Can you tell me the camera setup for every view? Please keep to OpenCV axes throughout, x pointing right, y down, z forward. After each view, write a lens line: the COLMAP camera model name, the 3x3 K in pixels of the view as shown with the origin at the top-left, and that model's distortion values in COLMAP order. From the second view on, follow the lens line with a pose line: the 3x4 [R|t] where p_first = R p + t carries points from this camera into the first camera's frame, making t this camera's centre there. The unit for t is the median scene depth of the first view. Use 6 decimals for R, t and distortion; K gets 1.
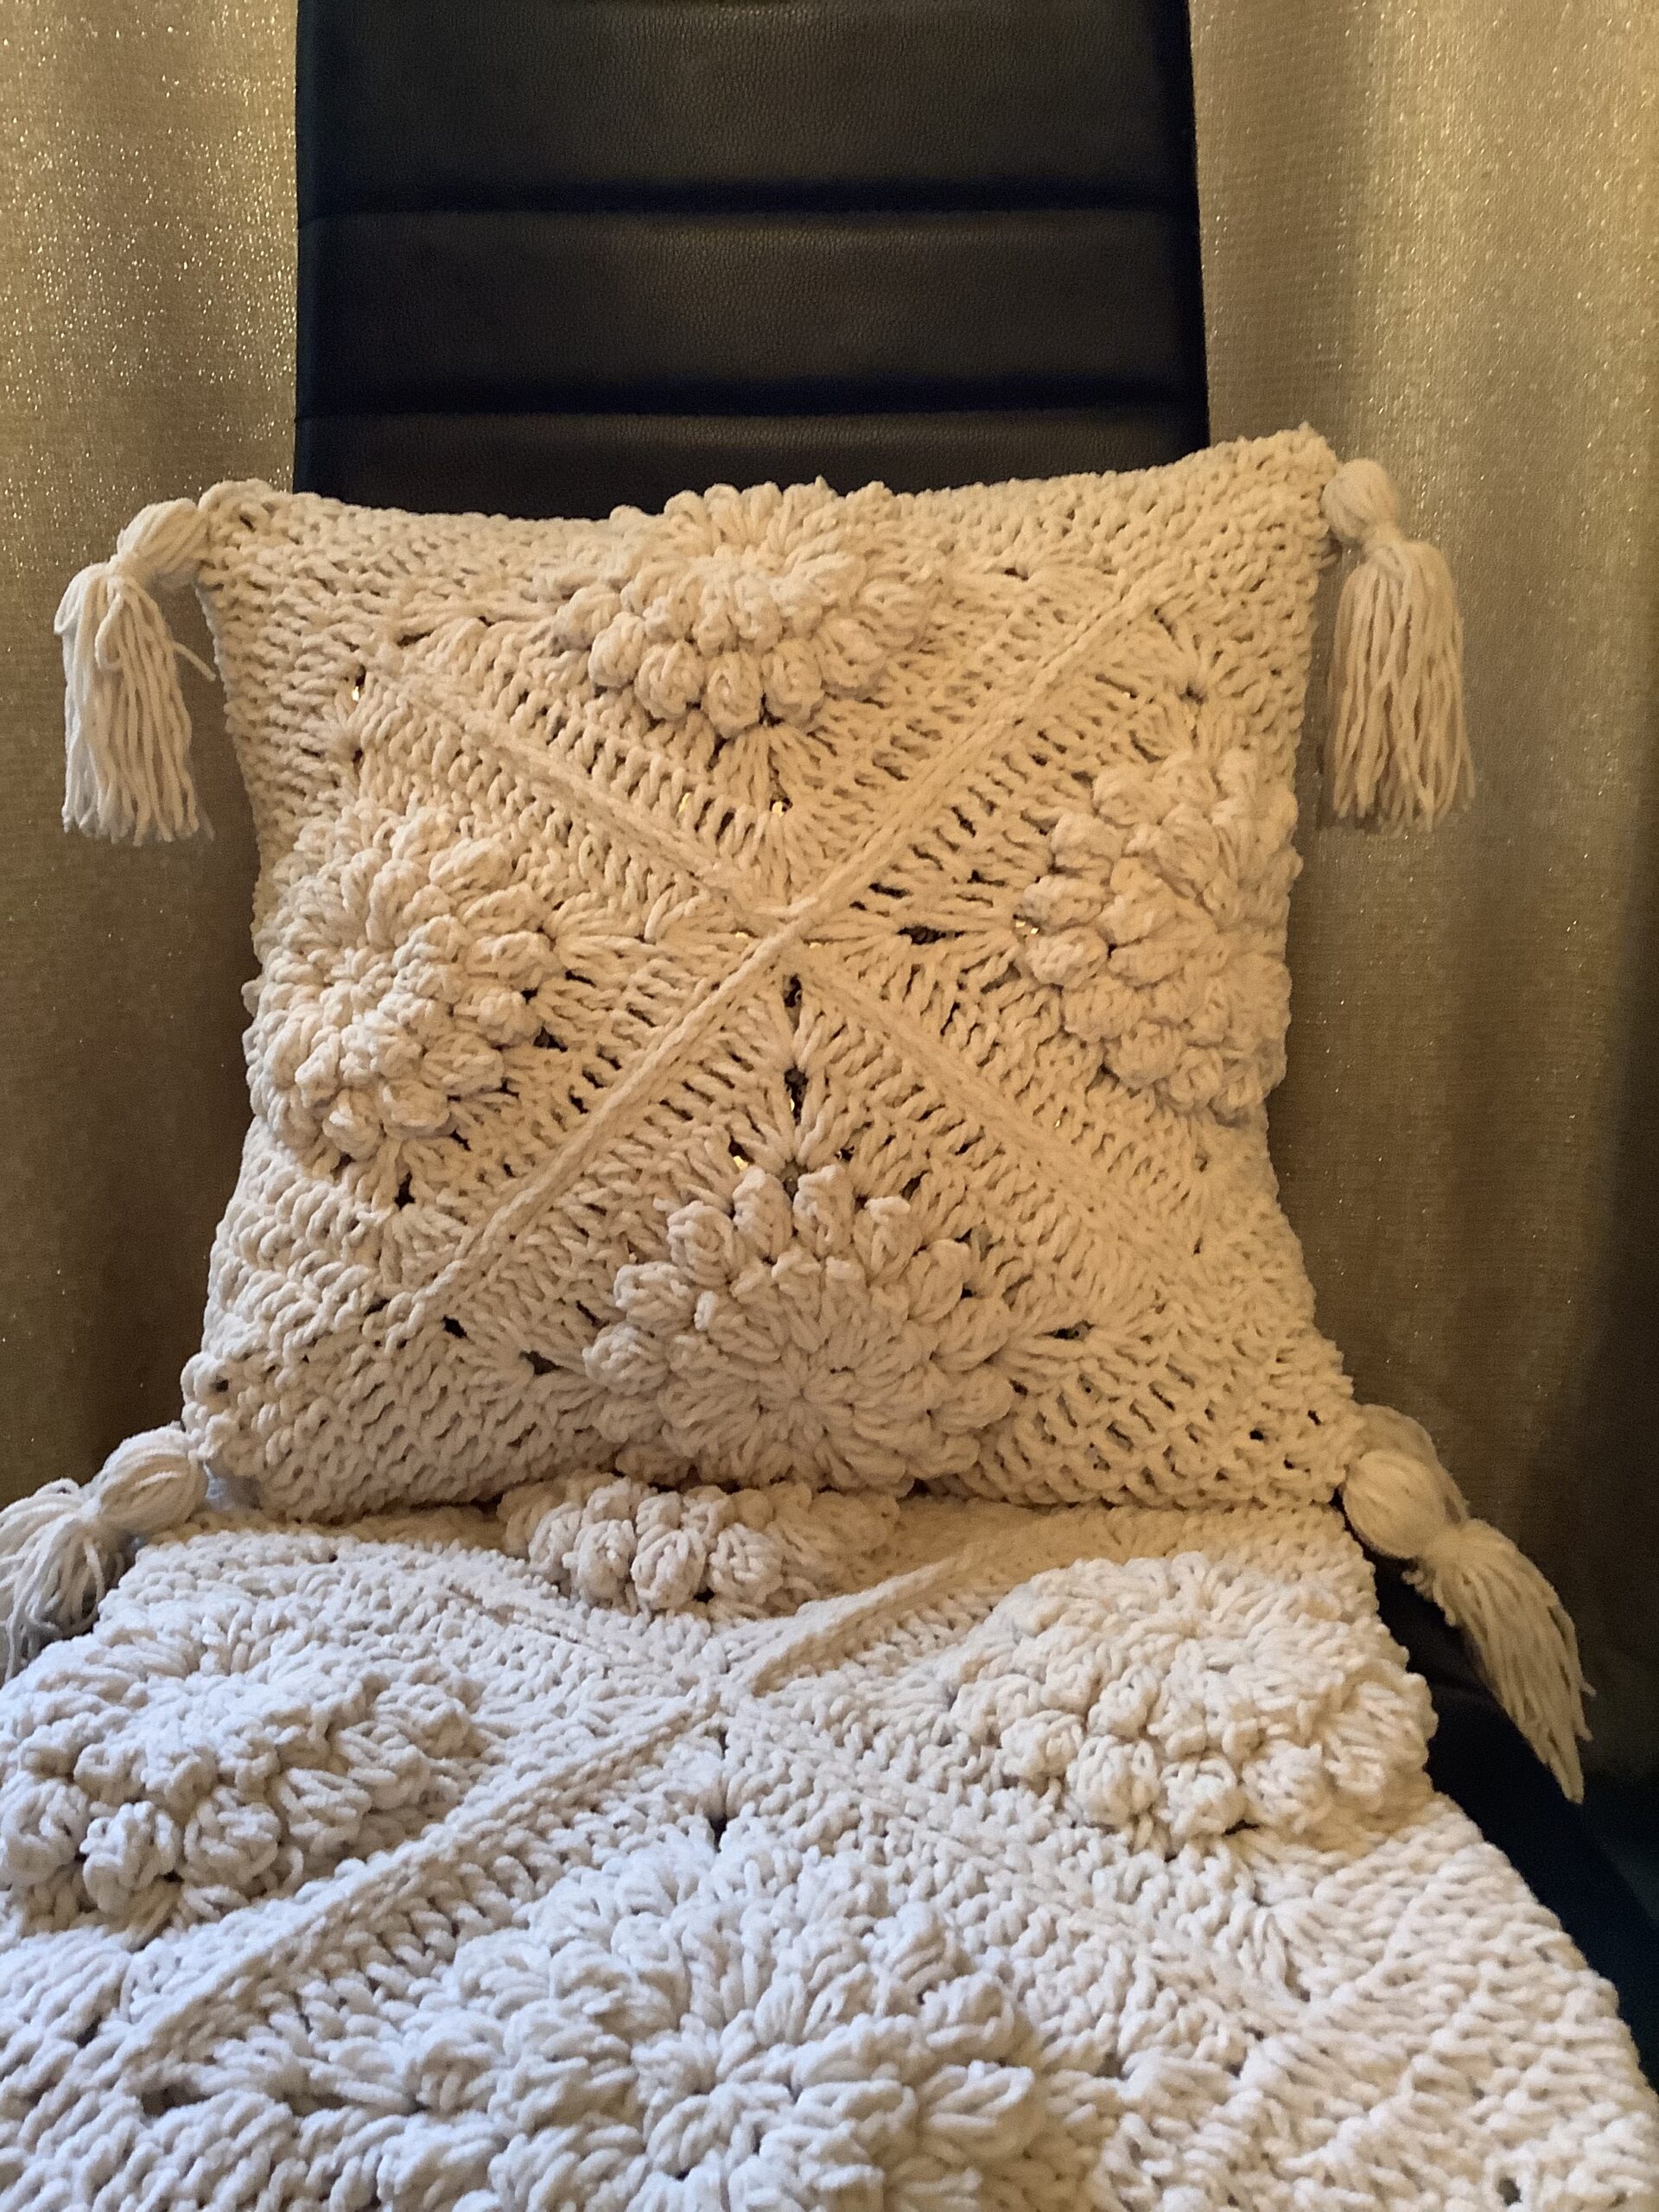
lens RADIAL K [[2043.6, 0, 836.0], [0, 2043.6, 1085.5], [0, 0, 1]] dist [0.122309, -0.298037]
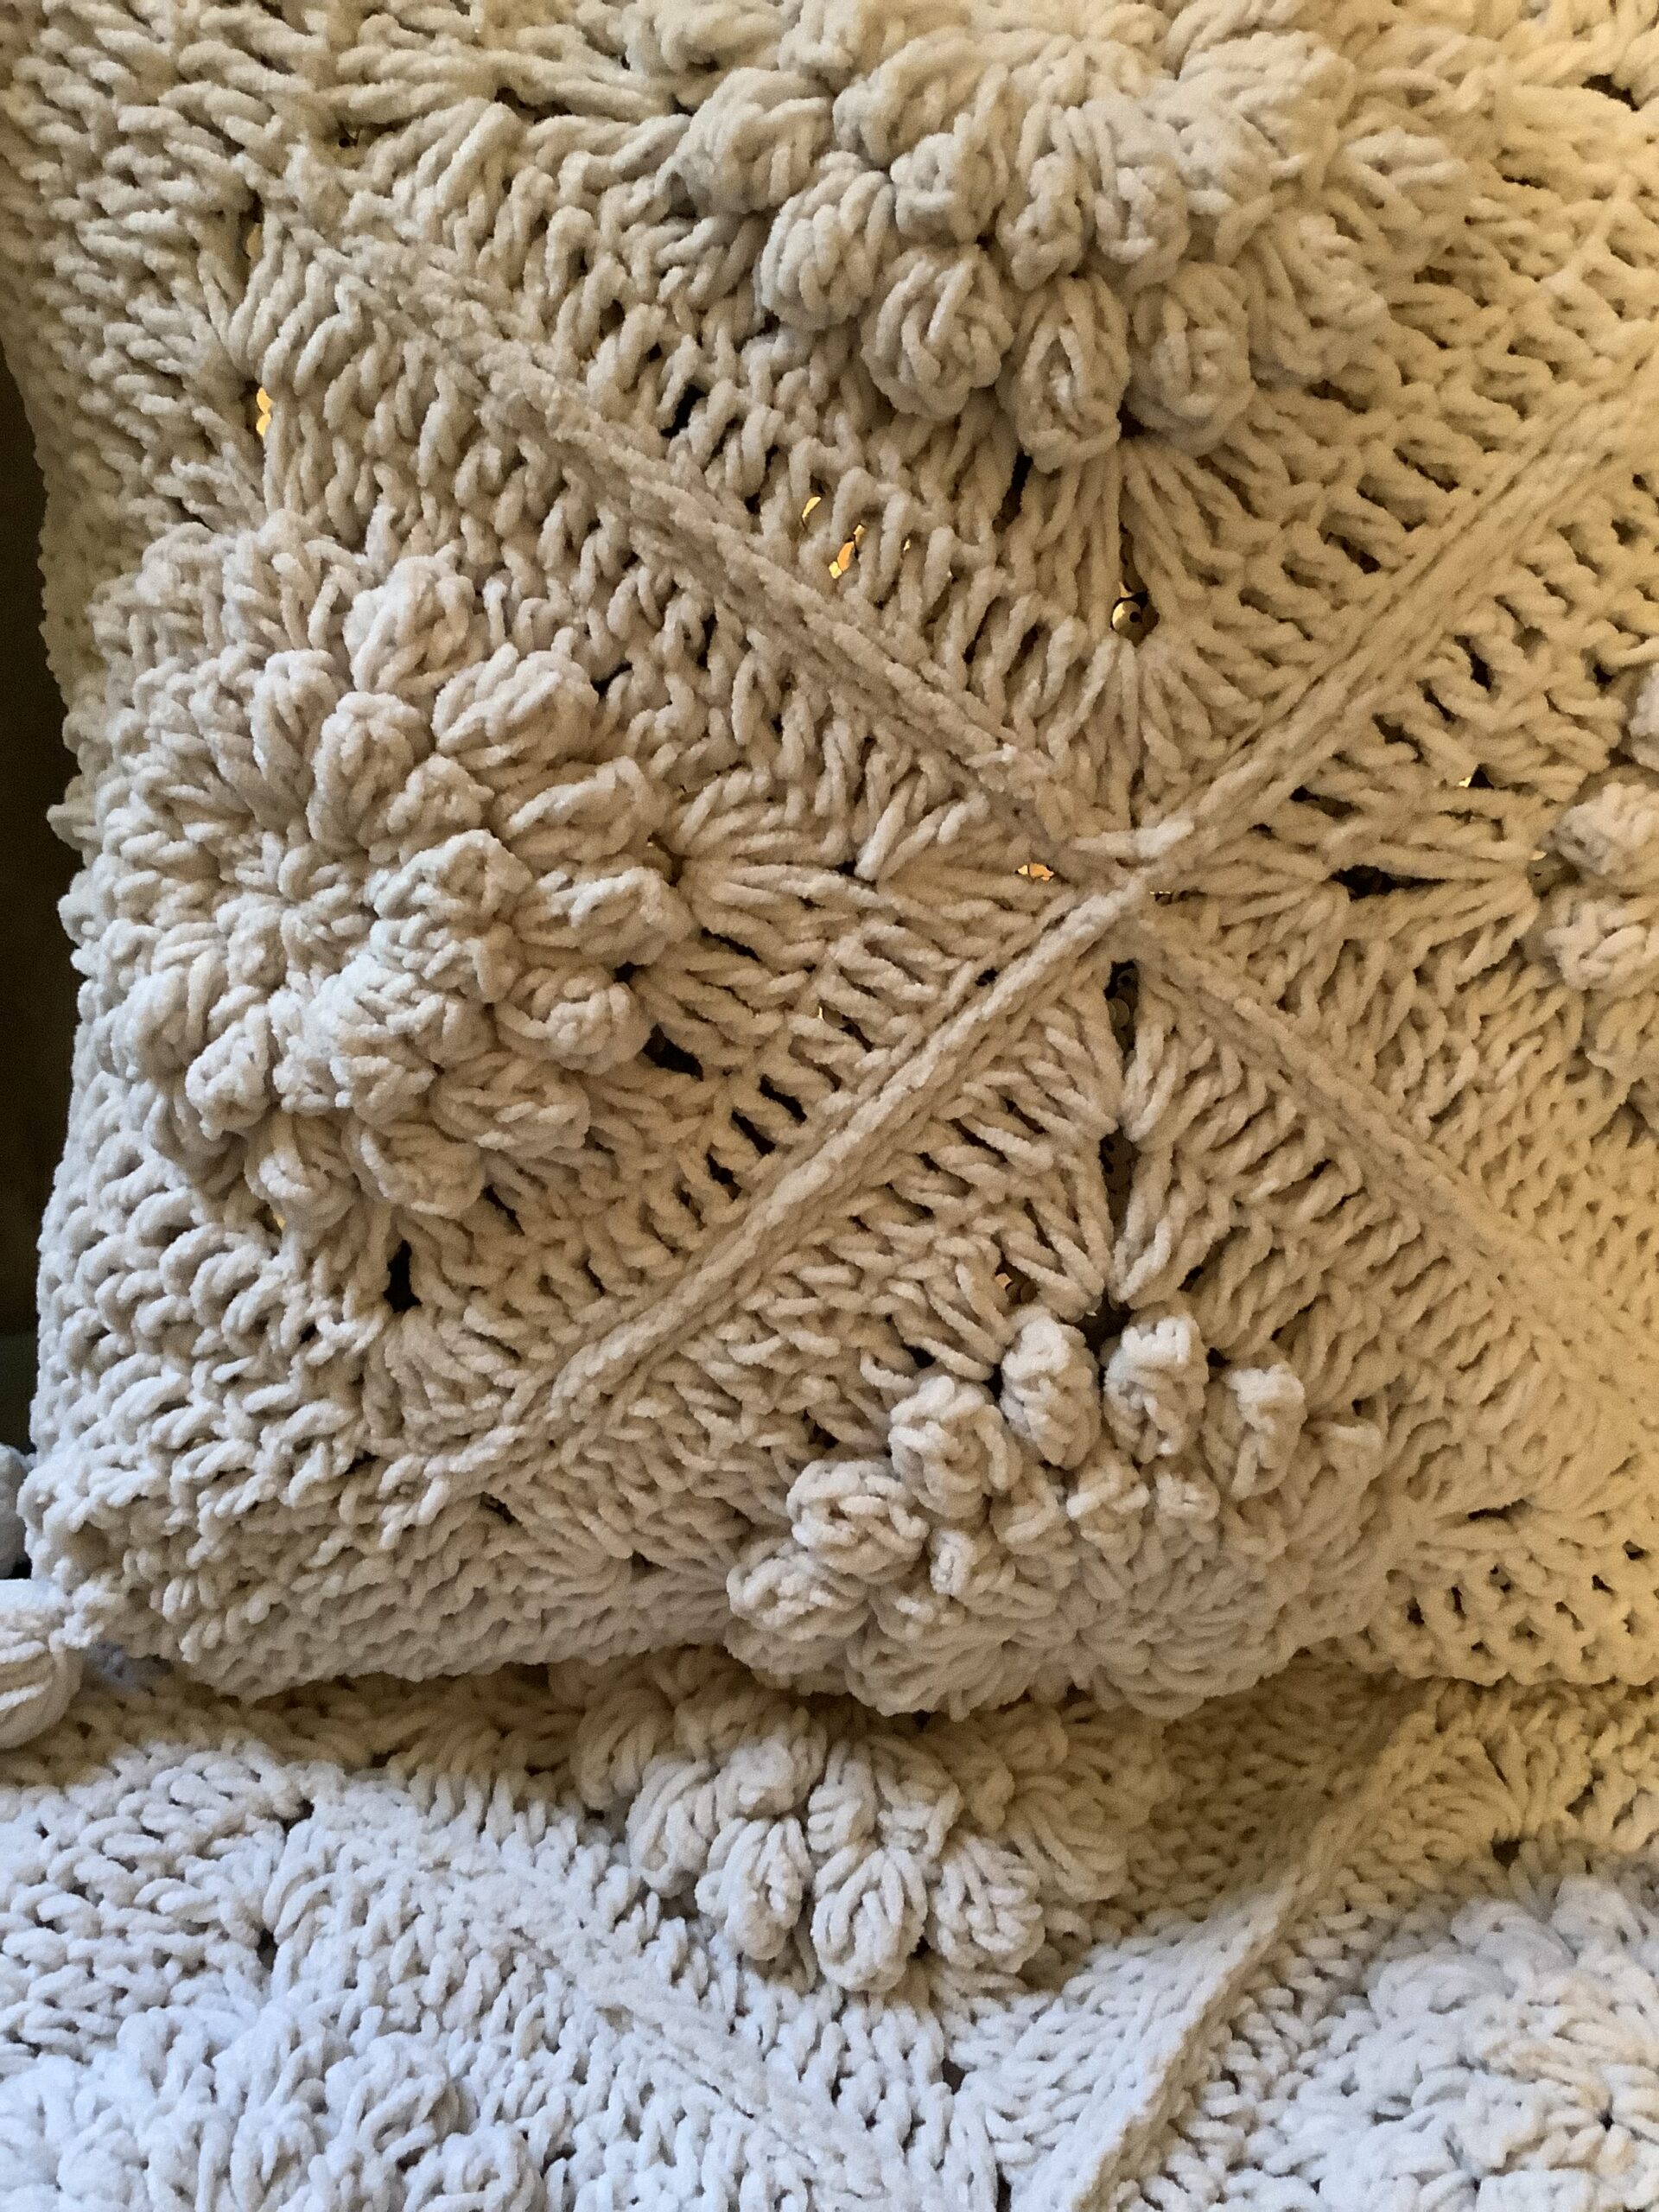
lens RADIAL K [[2043.6, 0, 836.0], [0, 2043.6, 1085.5], [0, 0, 1]] dist [0.122309, -0.298037]
pose [[0.992079, 0.020521, 0.123925, -0.162695], [-0.073535, 0.894724, 0.440523, -0.254735], [-0.101839, -0.446147, 0.889147, 0.509448]]
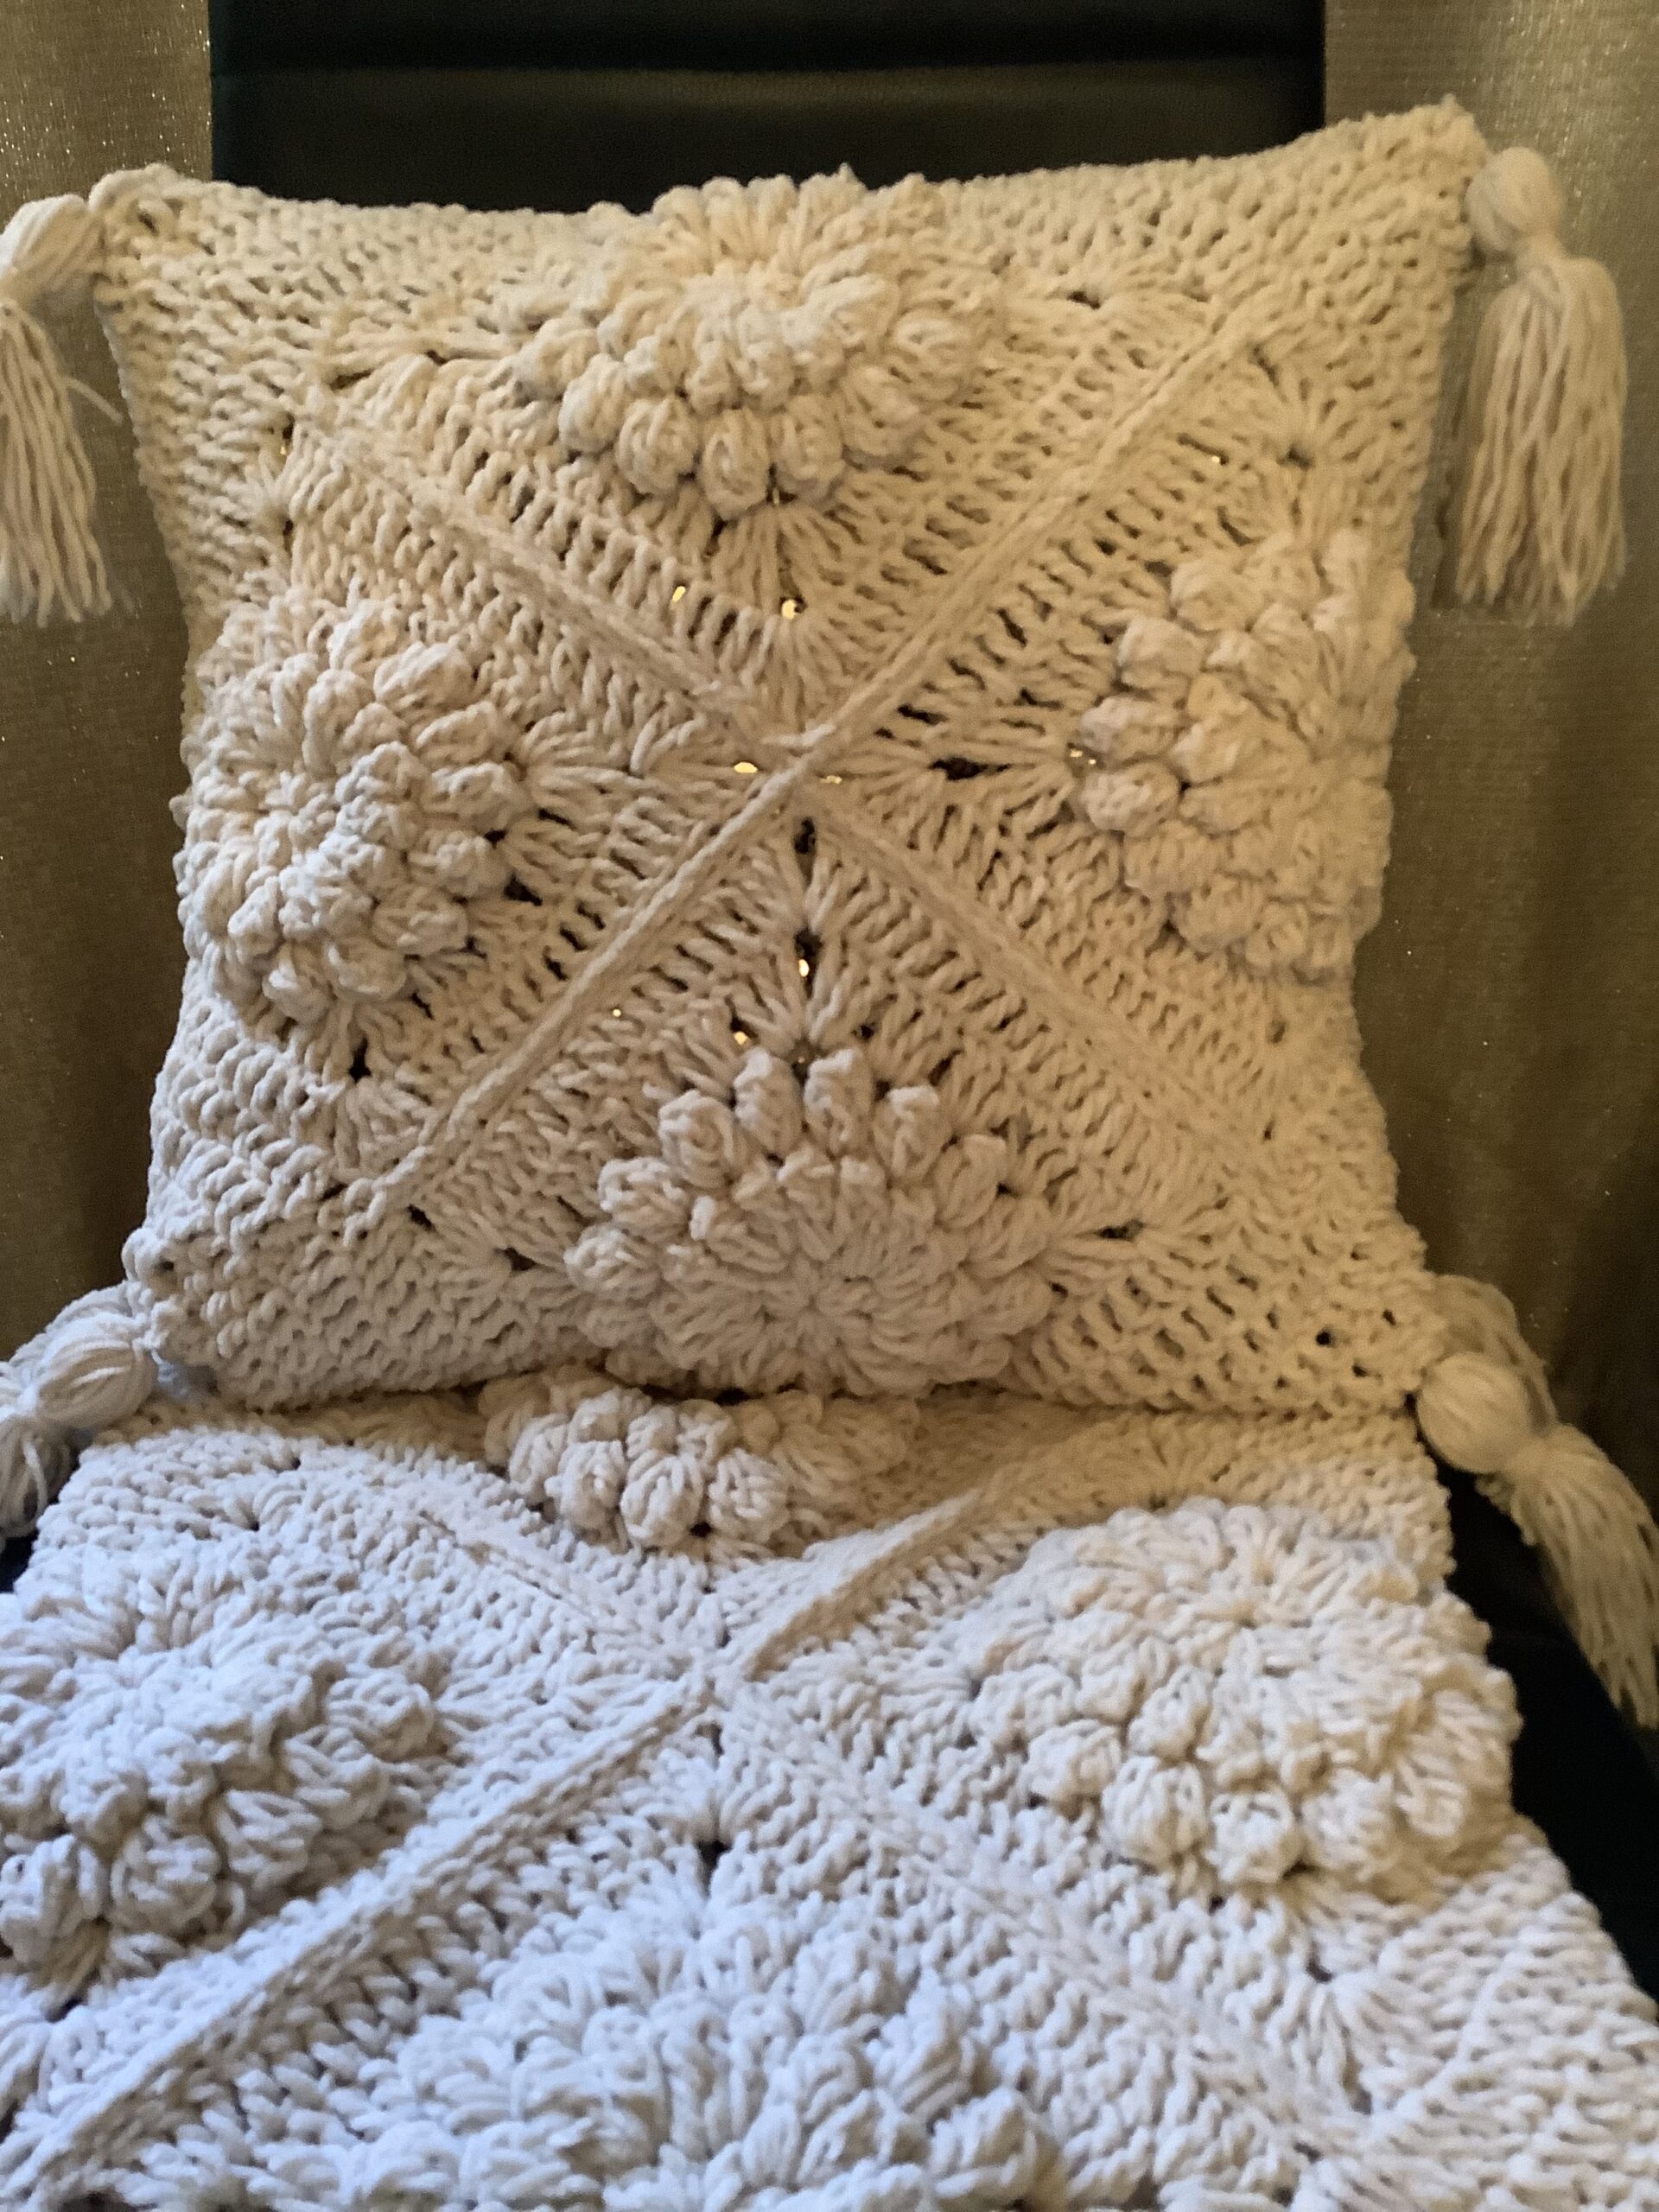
lens RADIAL K [[2032.8, 0, 829.5], [0, 2032.8, 1106.0], [0, 0, 1]] dist [0.119995, -0.278162]
pose [[0.999767, 0.011289, -0.018400, 0.005718], [-0.007385, 0.979790, 0.199892, -0.105110], [0.020284, -0.199709, 0.979645, 0.149137]]
